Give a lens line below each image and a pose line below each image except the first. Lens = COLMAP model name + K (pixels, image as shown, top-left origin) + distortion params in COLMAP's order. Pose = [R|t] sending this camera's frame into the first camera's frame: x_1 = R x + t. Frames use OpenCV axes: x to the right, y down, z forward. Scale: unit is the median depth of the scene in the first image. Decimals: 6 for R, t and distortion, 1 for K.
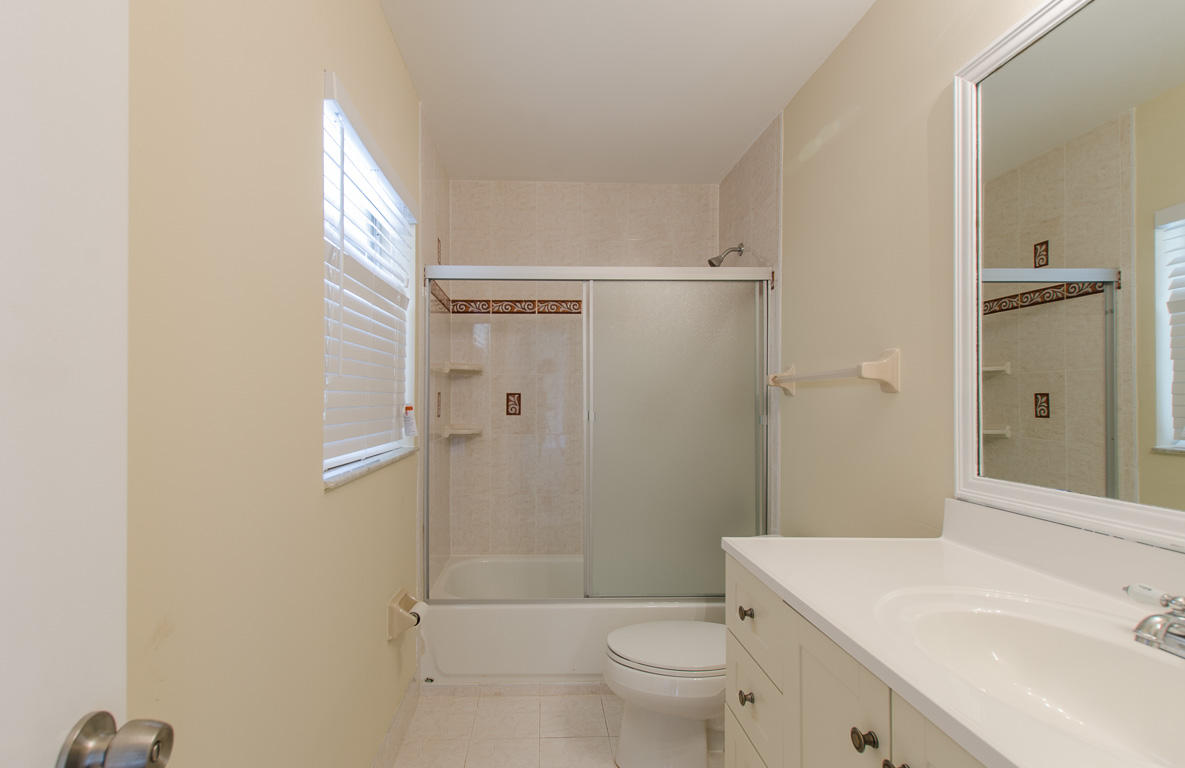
lens RADIAL K [[542.3, 0, 586.9], [0, 542.3, 393.0], [0, 0, 1]] dist [0.011932, -0.003696]
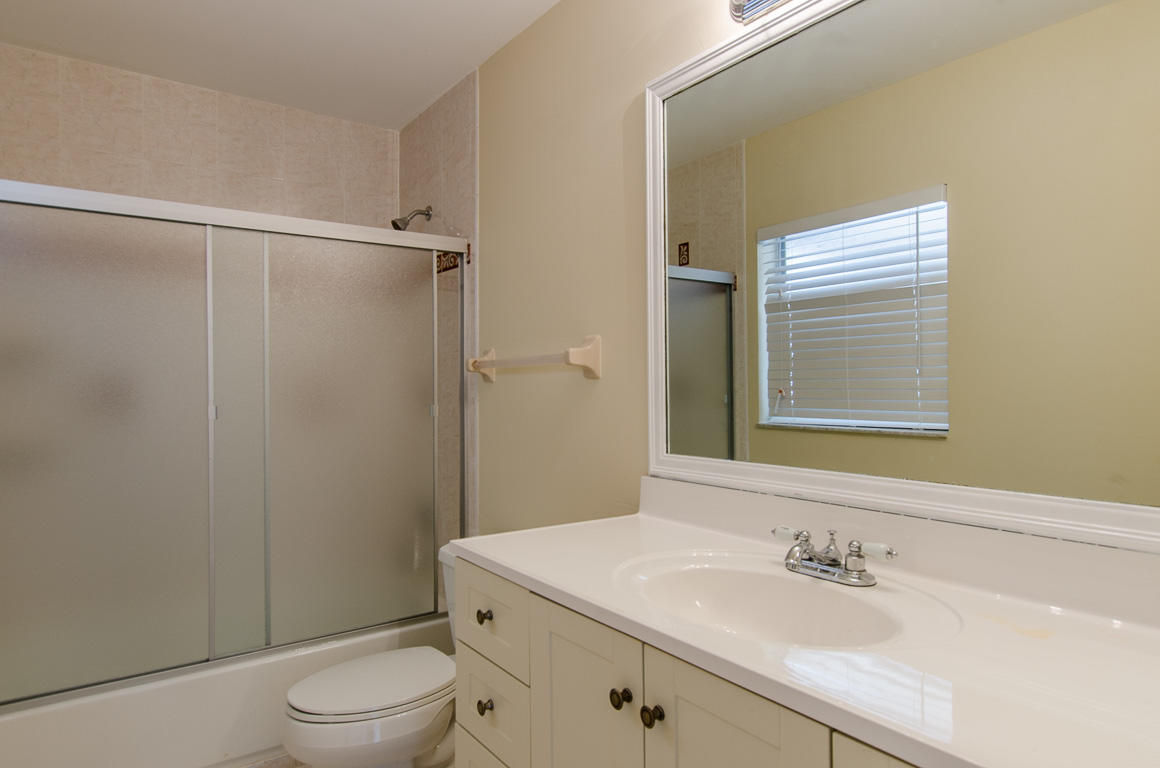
lens RADIAL K [[675.3, 0, 579.9], [0, 675.3, 379.8], [0, 0, 1]] dist [0.001302, 0.002291]
pose [[0.831783, -0.002442, 0.555096, -0.133033], [0.002225, 0.999997, 0.001066, 0.000086], [-0.555097, 0.000349, 0.831786, -0.031969]]
